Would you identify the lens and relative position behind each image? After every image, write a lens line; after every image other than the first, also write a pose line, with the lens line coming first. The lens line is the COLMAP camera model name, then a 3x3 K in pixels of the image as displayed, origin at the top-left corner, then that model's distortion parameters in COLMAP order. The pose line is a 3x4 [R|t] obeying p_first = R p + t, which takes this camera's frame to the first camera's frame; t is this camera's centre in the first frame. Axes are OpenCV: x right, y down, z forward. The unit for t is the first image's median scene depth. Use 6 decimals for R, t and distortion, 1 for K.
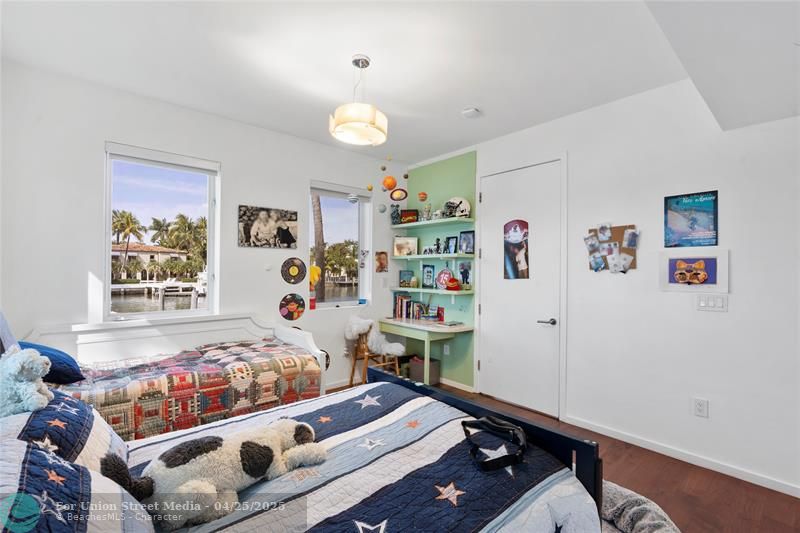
lens RADIAL K [[365.0, 0, 399.5], [0, 365.0, 266.0], [0, 0, 1]] dist [-0.014615, 0.002643]
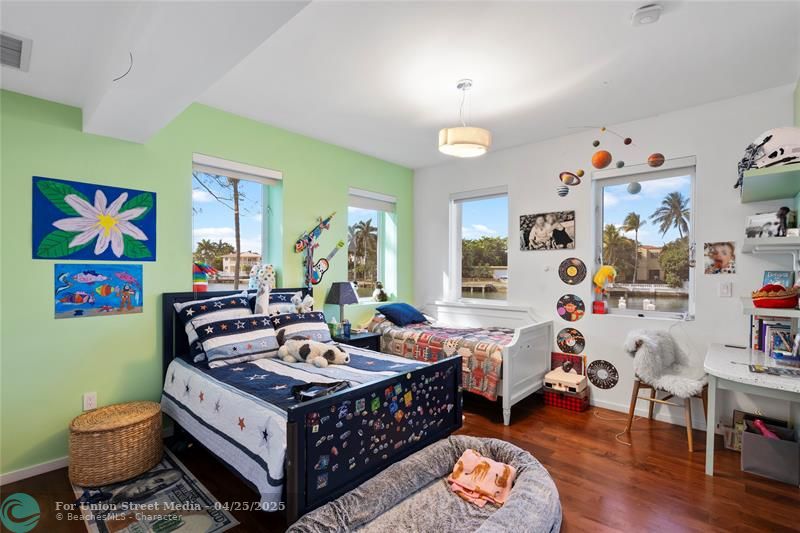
lens RADIAL K [[365.0, 0, 400.0], [0, 365.0, 271.7], [0, 0, 1]] dist [-0.014615, 0.002643]
pose [[0.110011, 0.000312, -0.993930, 0.646560], [0.010244, 0.999946, 0.001447, 0.008205], [0.993878, -0.010341, 0.110002, 0.440804]]
